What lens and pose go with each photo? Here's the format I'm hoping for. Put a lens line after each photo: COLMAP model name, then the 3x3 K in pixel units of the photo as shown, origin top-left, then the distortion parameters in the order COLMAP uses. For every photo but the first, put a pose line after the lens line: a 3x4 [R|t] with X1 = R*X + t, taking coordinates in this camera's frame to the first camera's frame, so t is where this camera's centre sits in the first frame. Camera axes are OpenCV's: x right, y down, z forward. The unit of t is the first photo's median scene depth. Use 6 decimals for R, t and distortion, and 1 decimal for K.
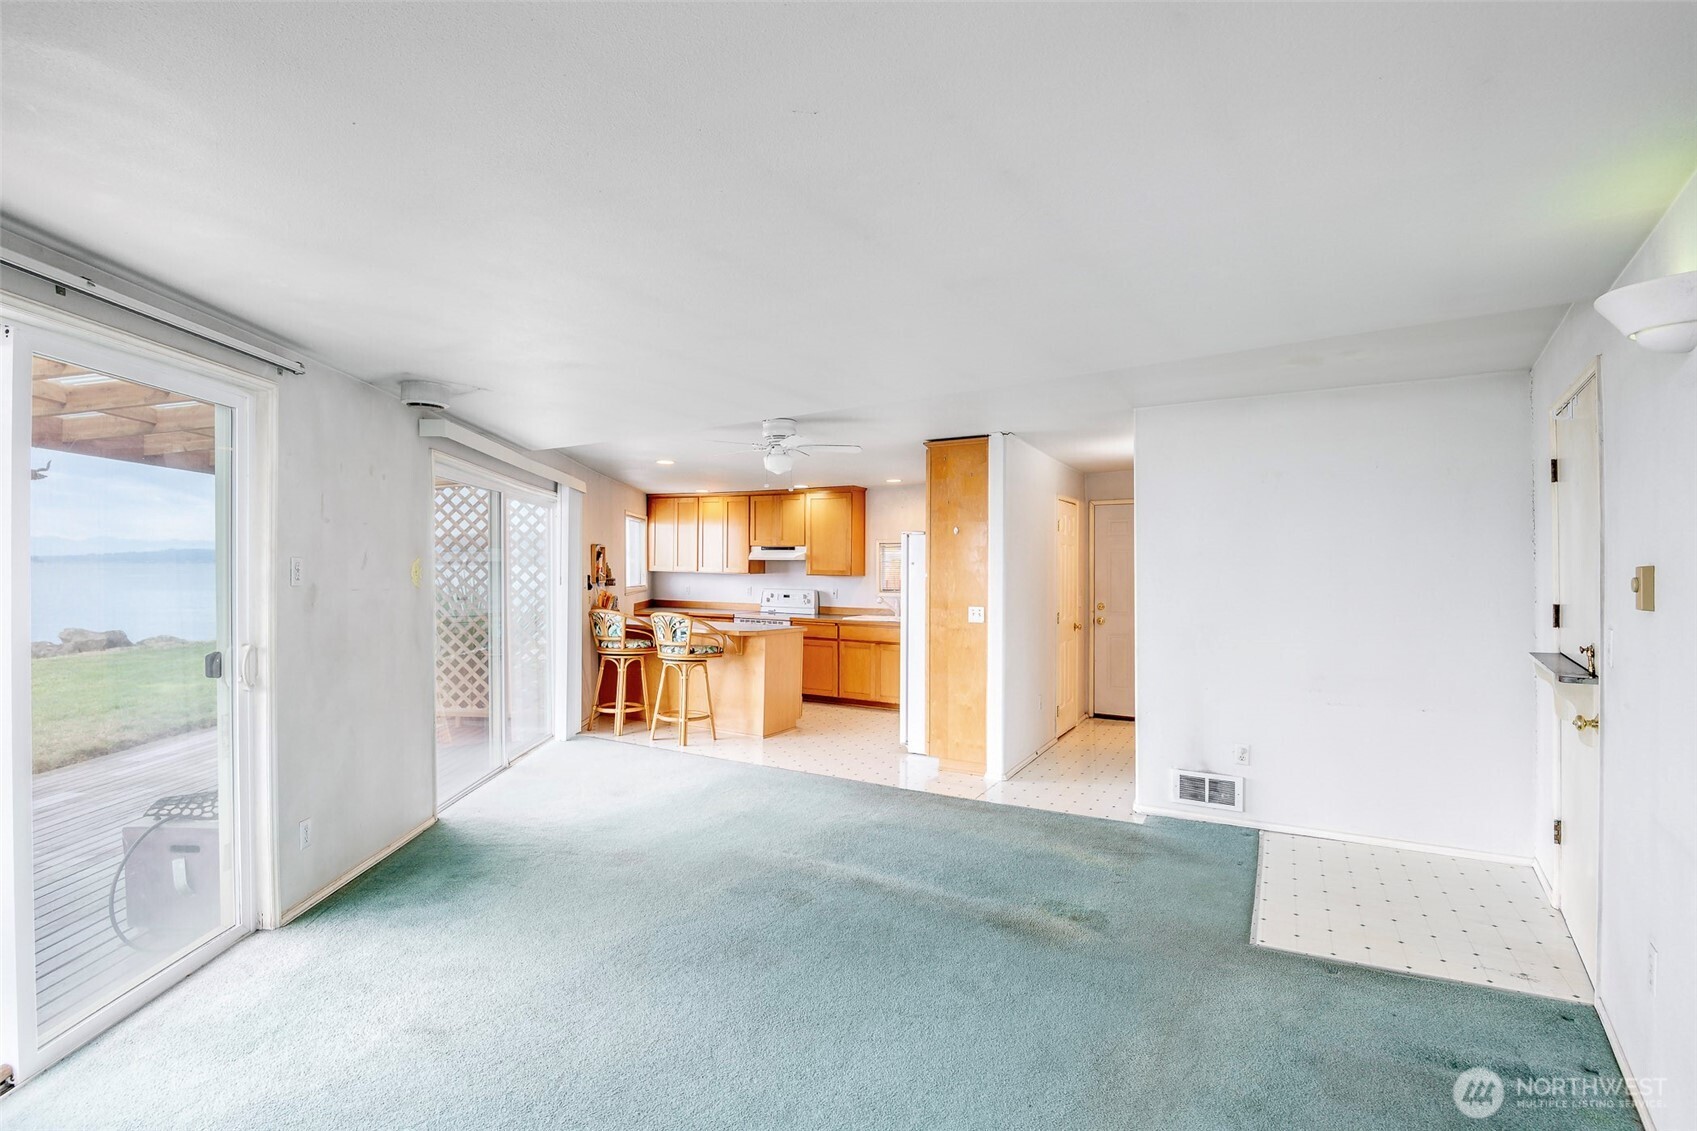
lens RADIAL K [[858.4, 0, 847.9], [0, 858.4, 570.5], [0, 0, 1]] dist [-0.000326, 0.000010]
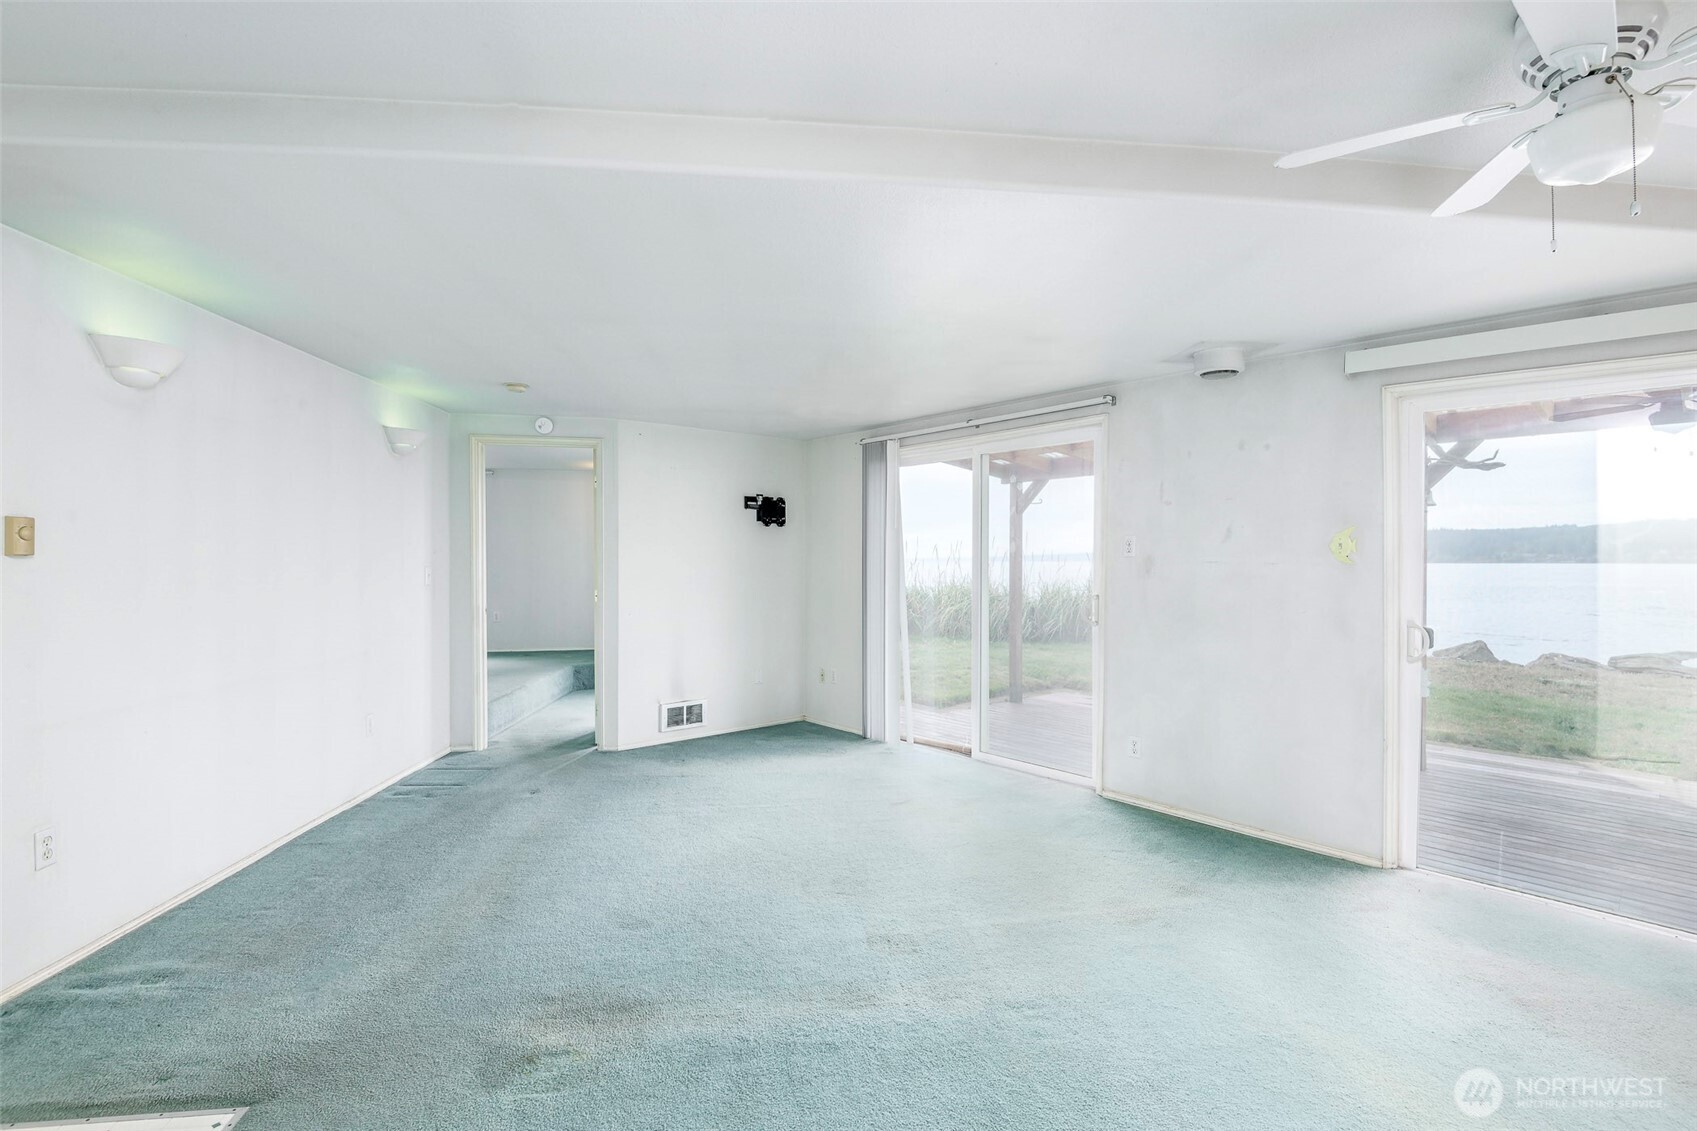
lens RADIAL K [[858.4, 0, 848.9], [0, 858.4, 565.8], [0, 0, 1]] dist [-0.000326, 0.000010]
pose [[-0.816567, -0.000639, -0.577250, 0.463576], [-0.002321, 0.999995, 0.002175, 0.028433], [0.577246, 0.003116, -0.816564, 1.745376]]
